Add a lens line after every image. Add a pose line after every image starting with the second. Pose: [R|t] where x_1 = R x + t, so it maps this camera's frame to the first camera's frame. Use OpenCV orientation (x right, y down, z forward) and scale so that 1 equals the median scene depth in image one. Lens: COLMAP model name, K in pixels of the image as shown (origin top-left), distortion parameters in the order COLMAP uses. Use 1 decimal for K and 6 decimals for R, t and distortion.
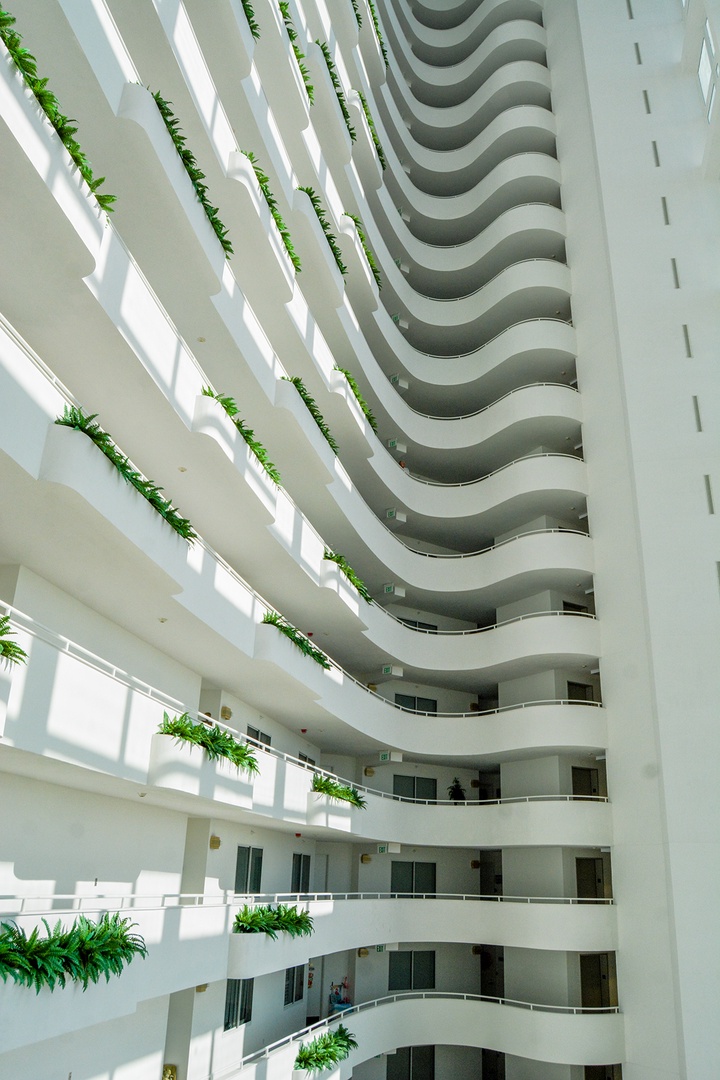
lens RADIAL K [[855.2, 0, 367.6], [0, 855.2, 529.7], [0, 0, 1]] dist [-0.089126, 0.036464]
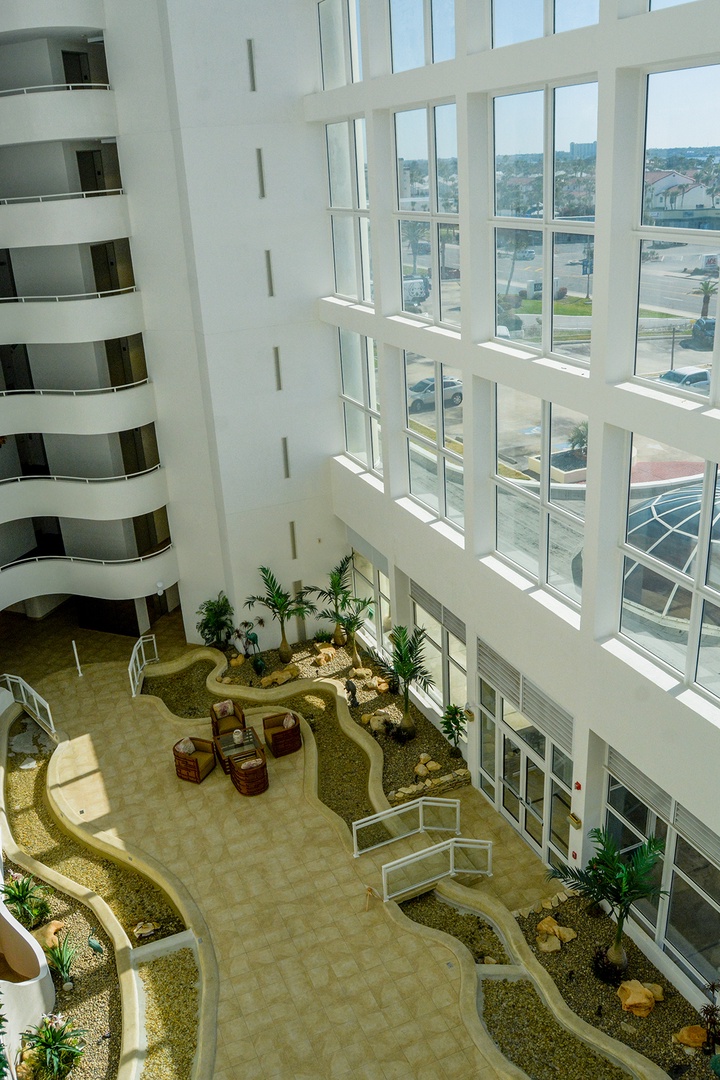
lens RADIAL K [[924.2, 0, 363.1], [0, 924.2, 537.8], [0, 0, 1]] dist [-0.090552, 0.038084]
pose [[0.811395, -0.295793, 0.504127, -0.147257], [-0.143991, 0.734760, 0.662869, -0.022174], [-0.566484, -0.610438, 0.553589, -0.039746]]
